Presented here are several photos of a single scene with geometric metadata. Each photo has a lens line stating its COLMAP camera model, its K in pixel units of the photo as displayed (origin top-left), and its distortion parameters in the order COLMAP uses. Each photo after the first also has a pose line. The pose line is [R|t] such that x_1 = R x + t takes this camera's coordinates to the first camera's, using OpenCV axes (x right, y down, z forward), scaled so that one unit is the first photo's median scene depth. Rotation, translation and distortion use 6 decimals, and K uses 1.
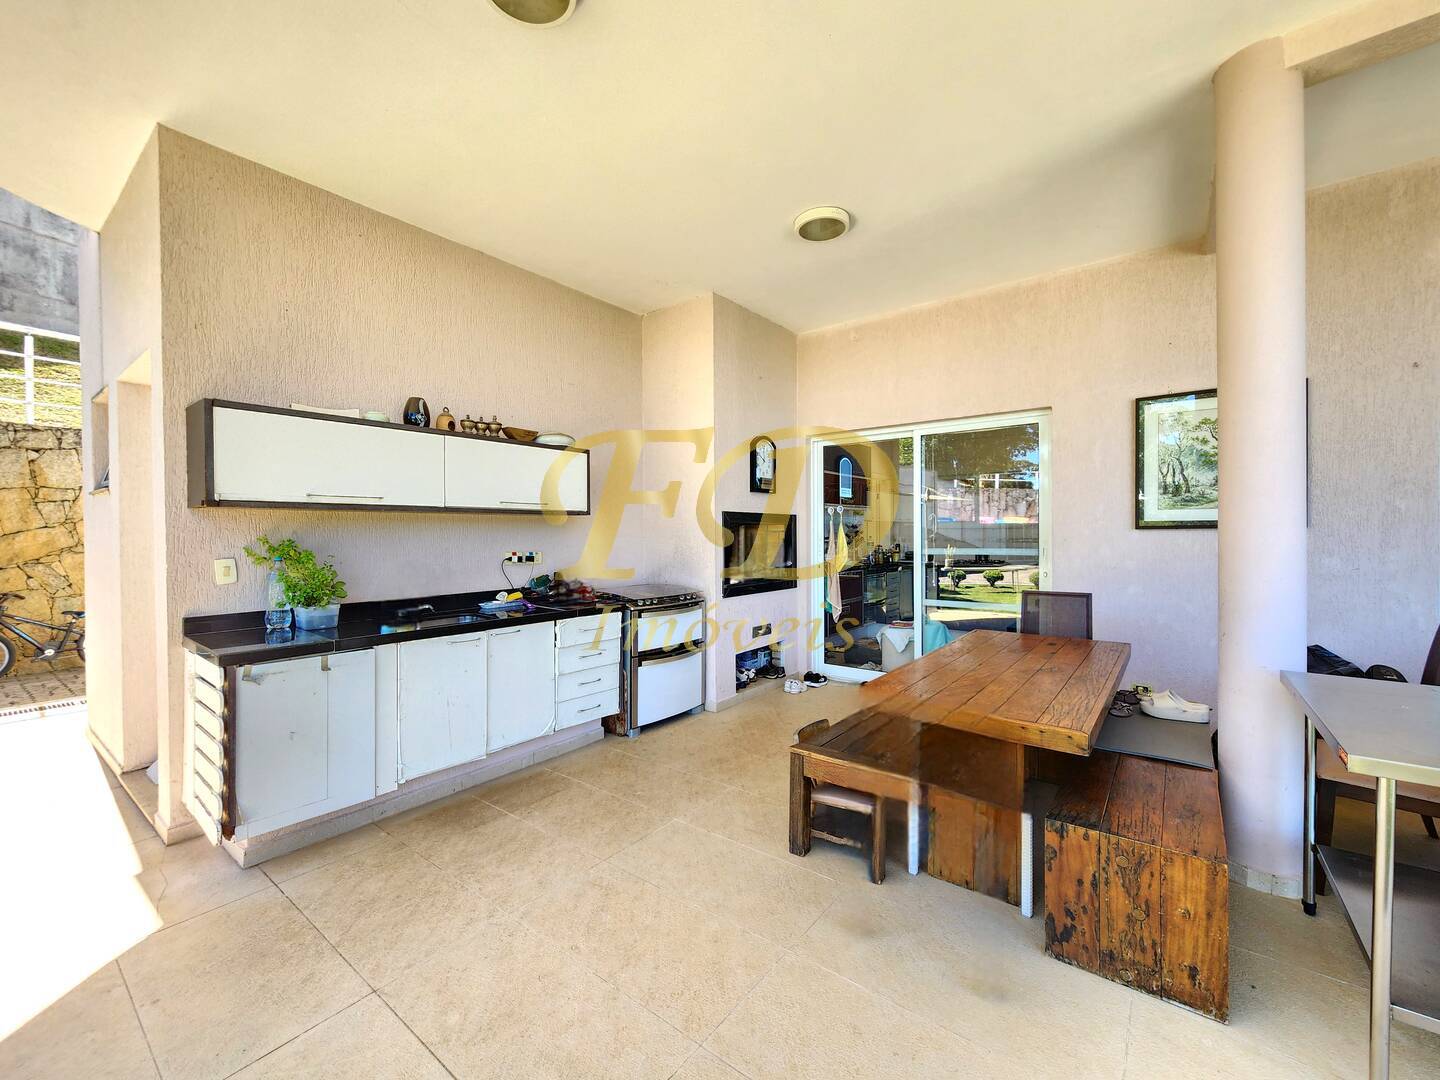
lens RADIAL K [[594.8, 0, 724.2], [0, 594.8, 541.2], [0, 0, 1]] dist [-0.003044, 0.001406]
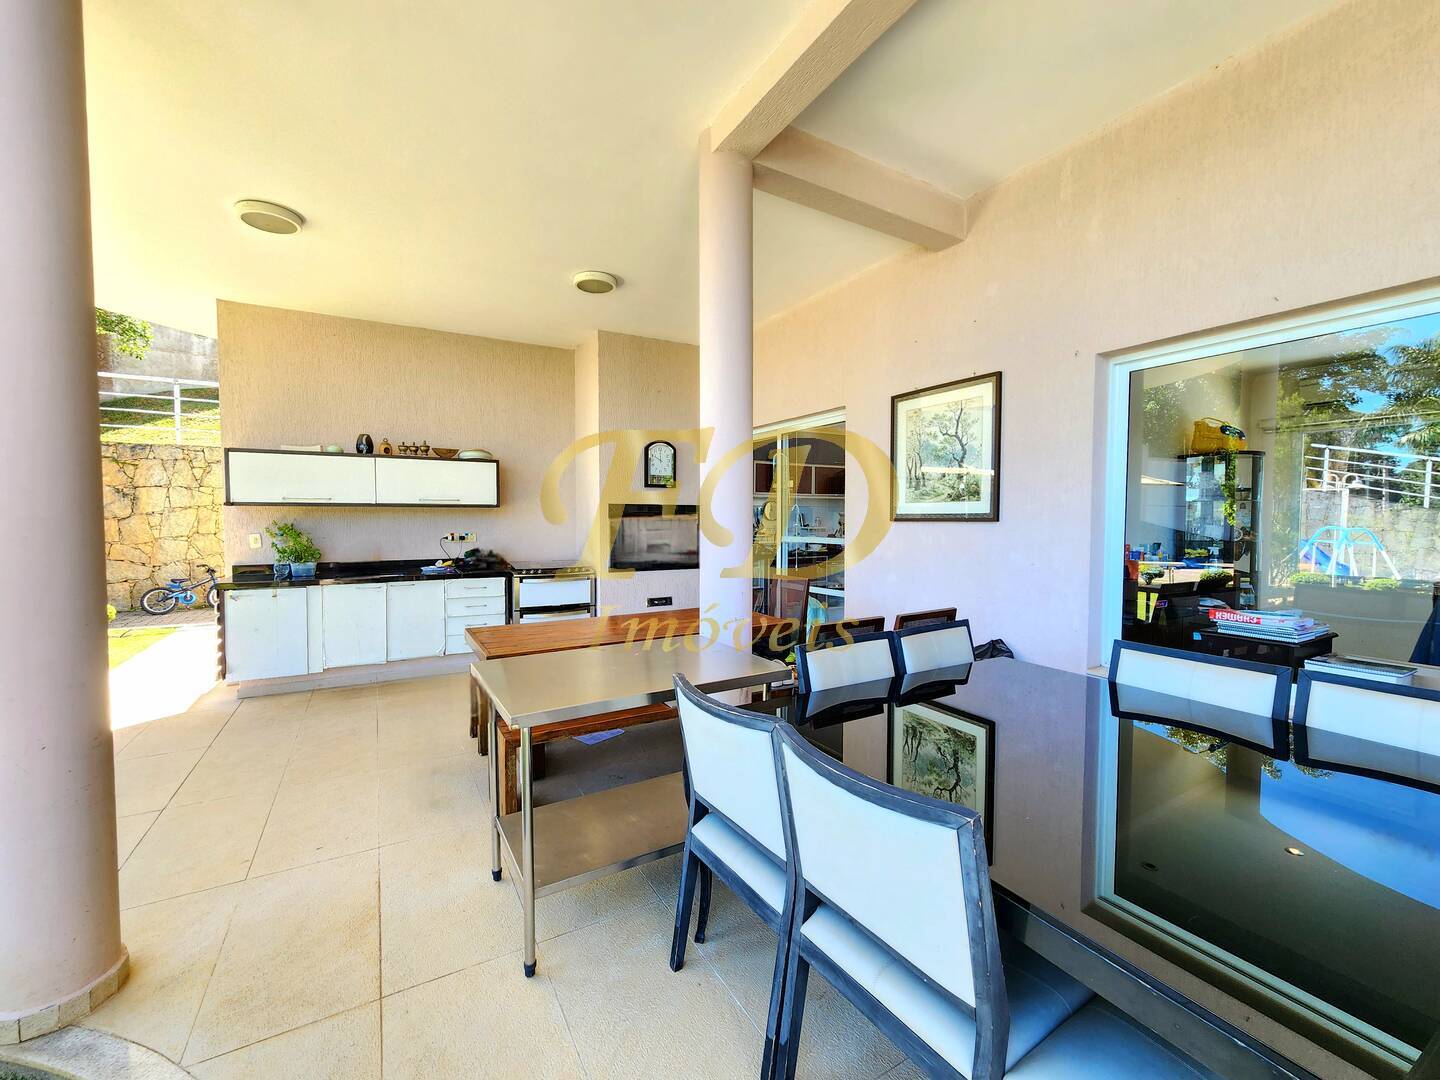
lens RADIAL K [[594.8, 0, 718.9], [0, 594.8, 542.8], [0, 0, 1]] dist [-0.003044, 0.001406]
pose [[0.924089, 0.022841, -0.381493, 0.825868], [-0.010538, 0.999356, 0.034308, -0.015266], [0.382031, -0.027683, 0.923735, -0.091848]]
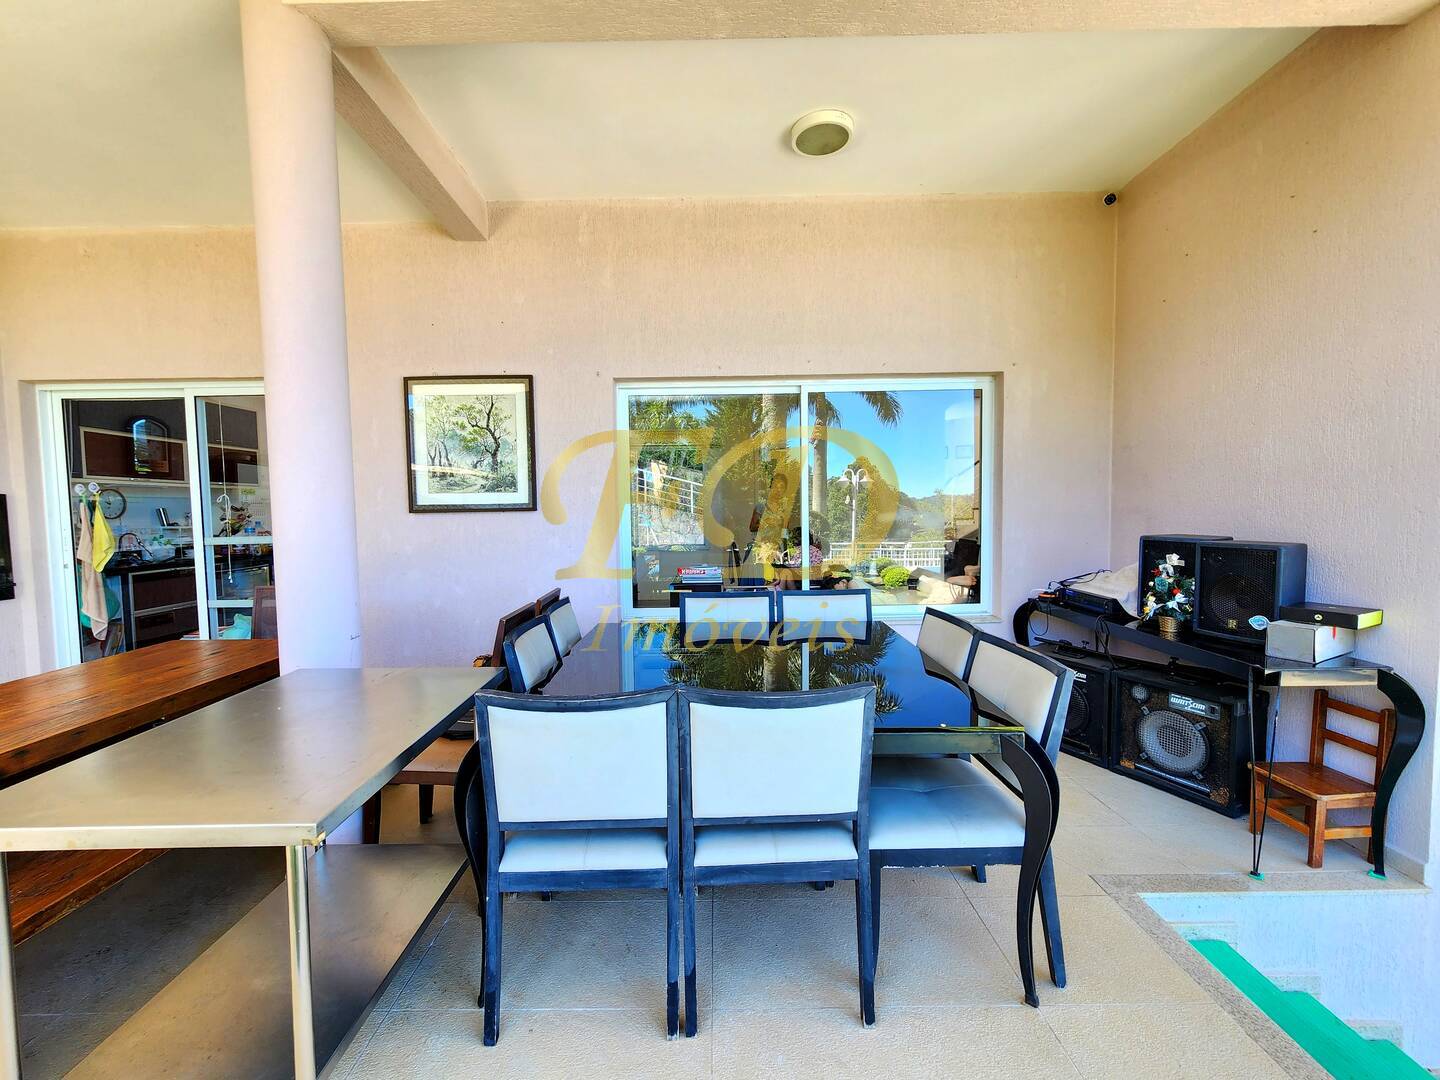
lens RADIAL K [[594.8, 0, 712.1], [0, 594.8, 539.4], [0, 0, 1]] dist [-0.003044, 0.001406]
pose [[0.793020, -0.039009, 0.607945, 0.499299], [0.017065, 0.998979, 0.041840, -0.009386], [-0.608957, -0.022805, 0.792876, -0.072912]]
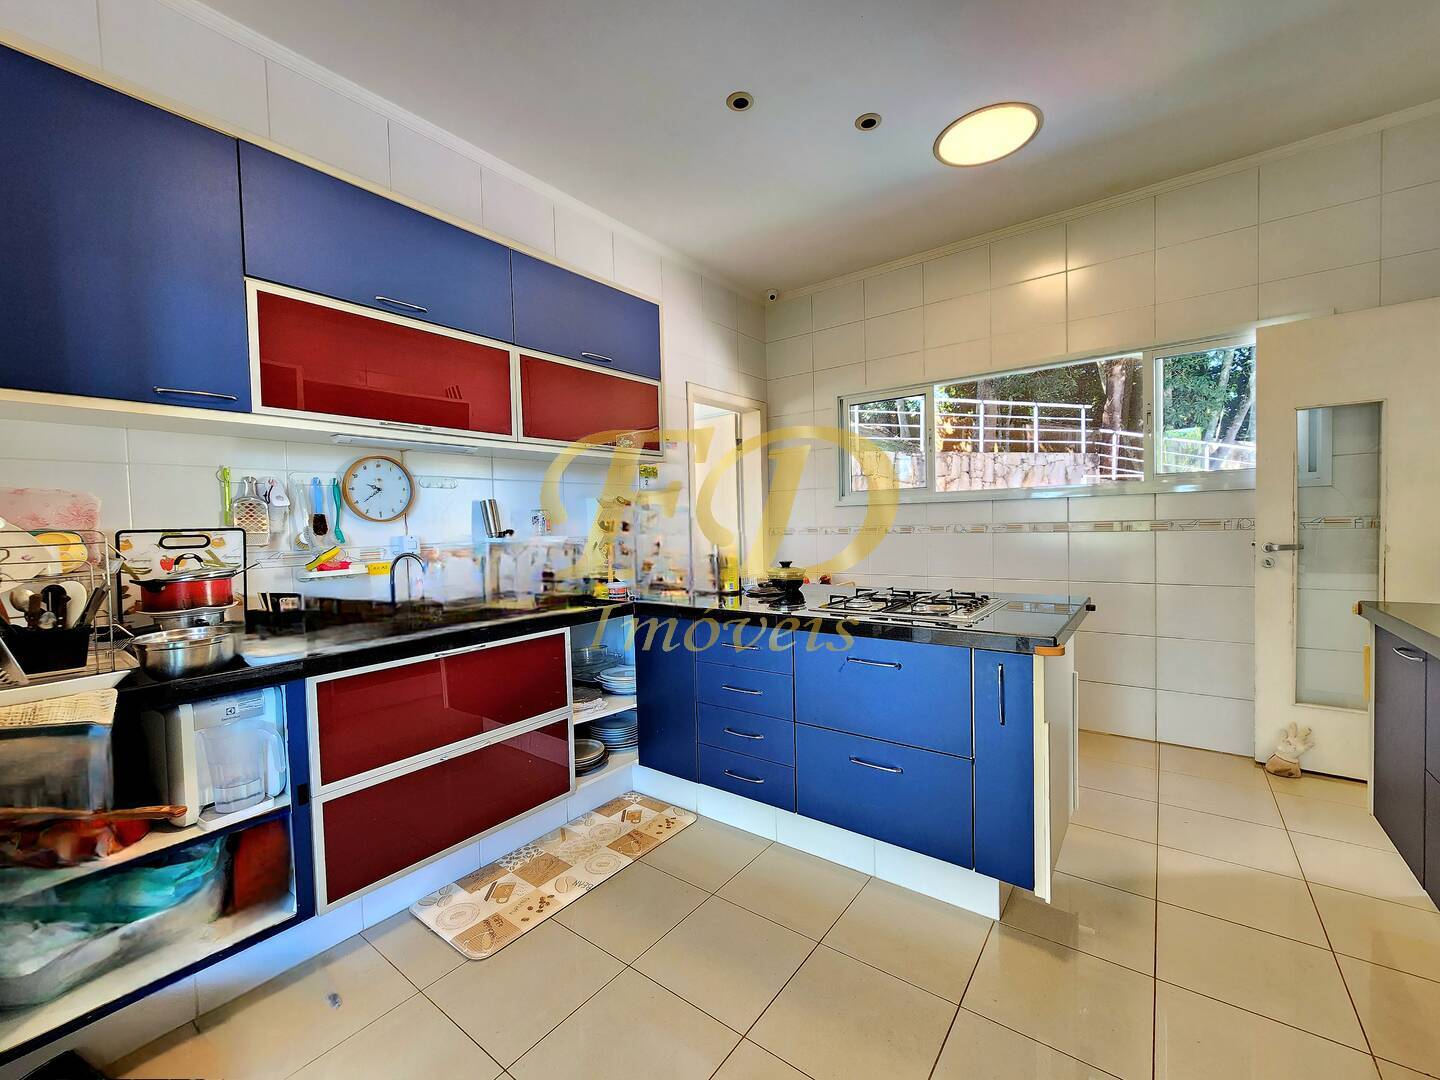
lens RADIAL K [[594.8, 0, 716.0], [0, 594.8, 538.6], [0, 0, 1]] dist [-0.003044, 0.001406]
pose [[0.999854, -0.014768, 0.008608, 0.575136], [0.014579, 0.999658, 0.021694, -0.013425], [-0.008926, -0.021565, 0.999728, 1.163294]]
